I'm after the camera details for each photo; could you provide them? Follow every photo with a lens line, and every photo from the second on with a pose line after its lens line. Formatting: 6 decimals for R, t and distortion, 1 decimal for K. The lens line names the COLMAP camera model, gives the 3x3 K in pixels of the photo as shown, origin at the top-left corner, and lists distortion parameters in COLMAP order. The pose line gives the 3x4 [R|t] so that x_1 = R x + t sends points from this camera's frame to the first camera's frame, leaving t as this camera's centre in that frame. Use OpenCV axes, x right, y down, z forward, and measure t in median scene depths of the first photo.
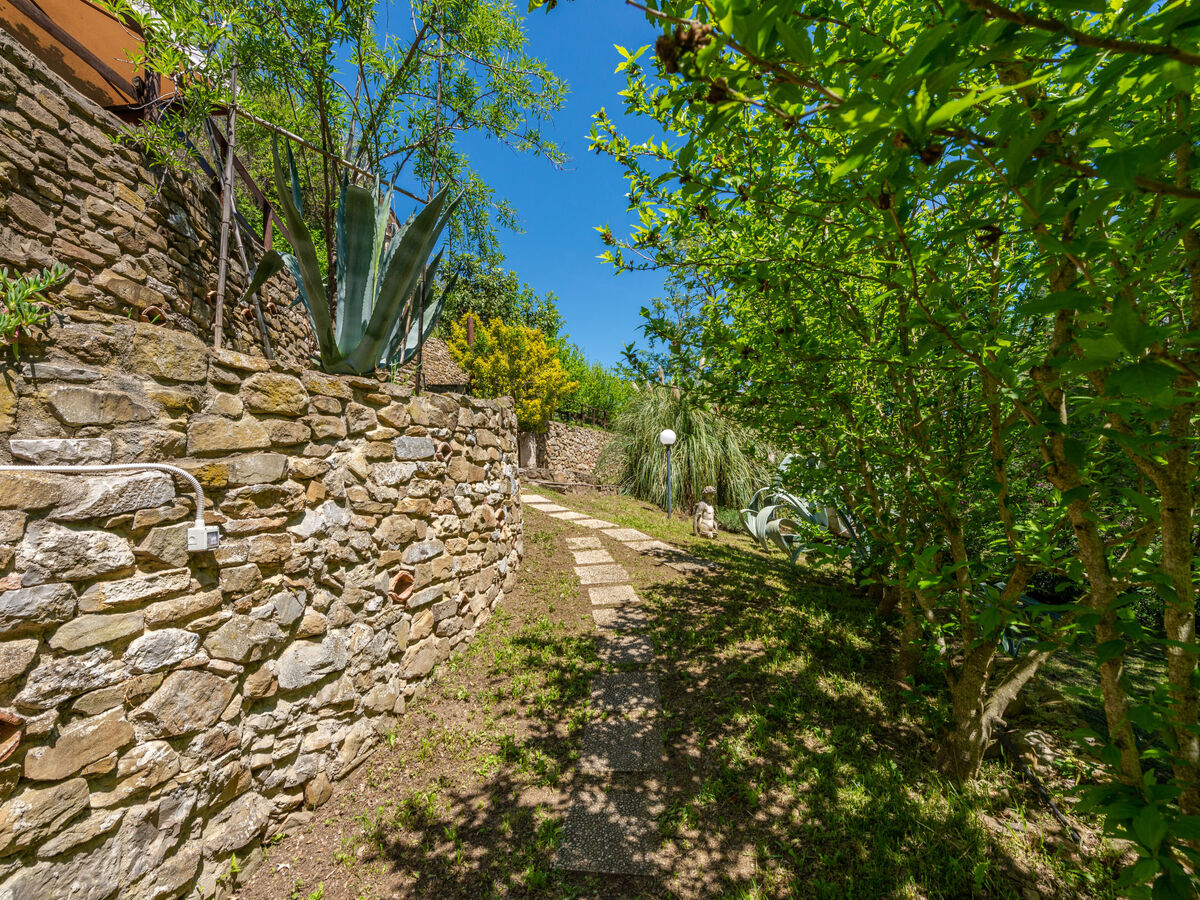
lens RADIAL K [[520.5, 0, 598.8], [0, 520.5, 452.3], [0, 0, 1]] dist [0.011621, -0.004755]
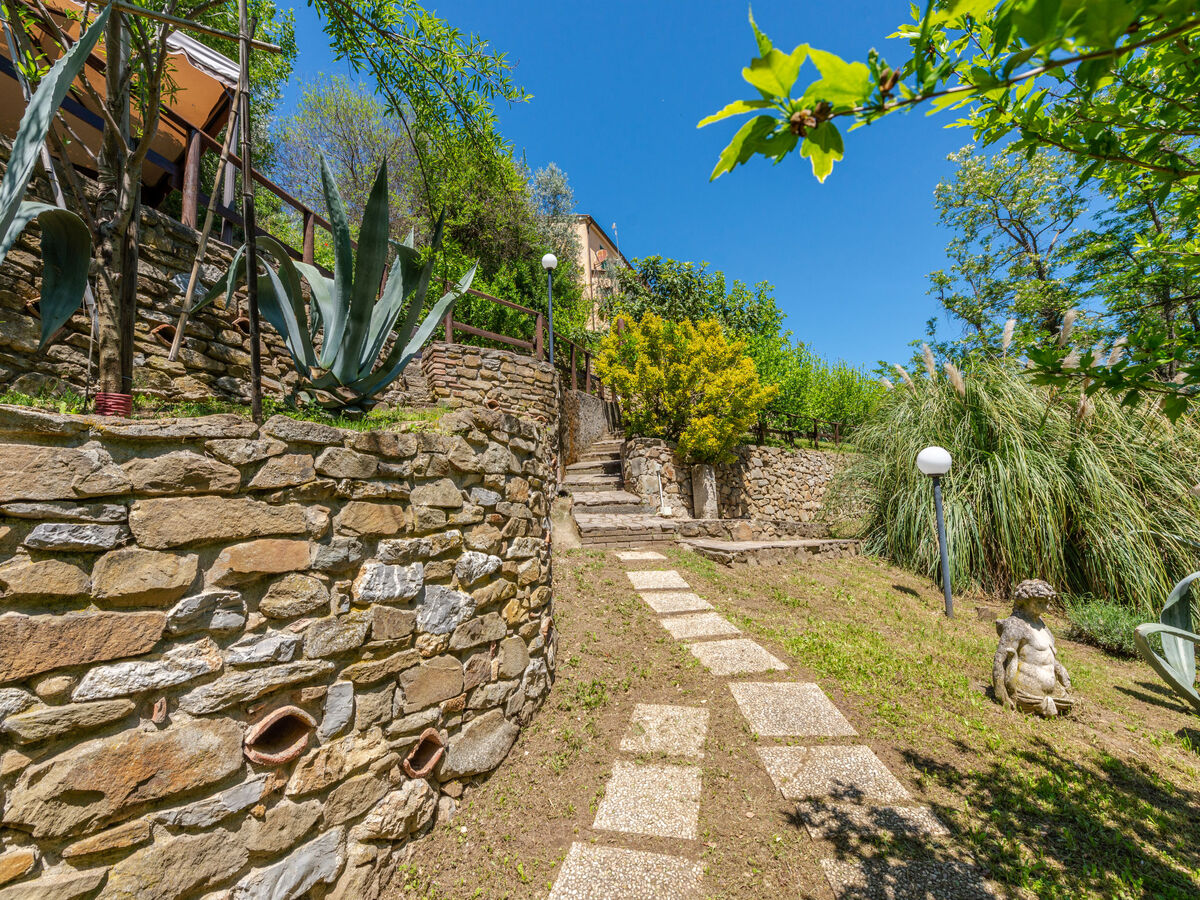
lens RADIAL K [[520.5, 0, 598.8], [0, 520.5, 452.3], [0, 0, 1]] dist [0.011621, -0.004755]
pose [[0.875473, -0.067269, -0.478562, 0.079758], [0.041596, 0.997079, -0.064060, -0.015980], [0.481473, 0.036176, 0.875714, 0.322328]]
